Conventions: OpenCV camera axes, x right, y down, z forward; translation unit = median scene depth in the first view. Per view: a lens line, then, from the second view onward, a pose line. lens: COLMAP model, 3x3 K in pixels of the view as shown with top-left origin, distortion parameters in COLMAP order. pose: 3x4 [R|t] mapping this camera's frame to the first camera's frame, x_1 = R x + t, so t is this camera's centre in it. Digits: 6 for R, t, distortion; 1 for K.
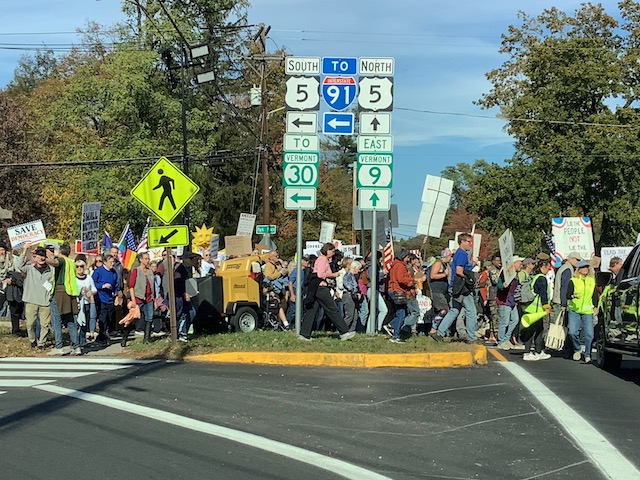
lens RADIAL K [[1162.3, 0, 319.9], [0, 1162.3, 239.8], [0, 0, 1]] dist [-0.017400, 0.000000]
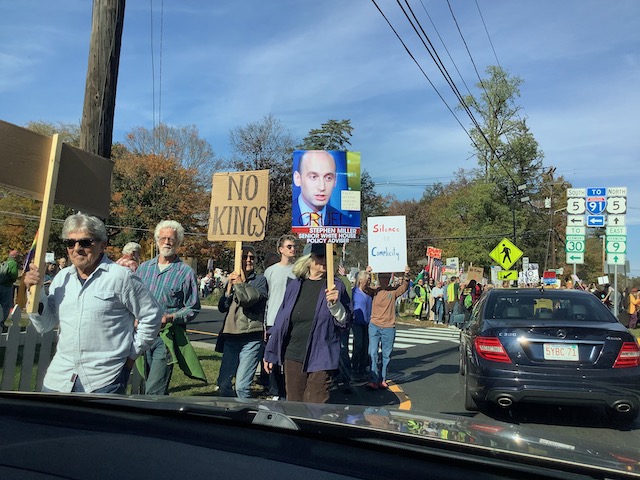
lens RADIAL K [[579.4, 0, 318.3], [0, 579.4, 244.0], [0, 0, 1]] dist [-0.005739, 0.000000]
pose [[0.909839, -0.001201, -0.414959, -0.005282], [-0.020067, 0.998698, -0.046890, -0.003553], [0.414475, 0.050989, 0.908631, -0.101257]]
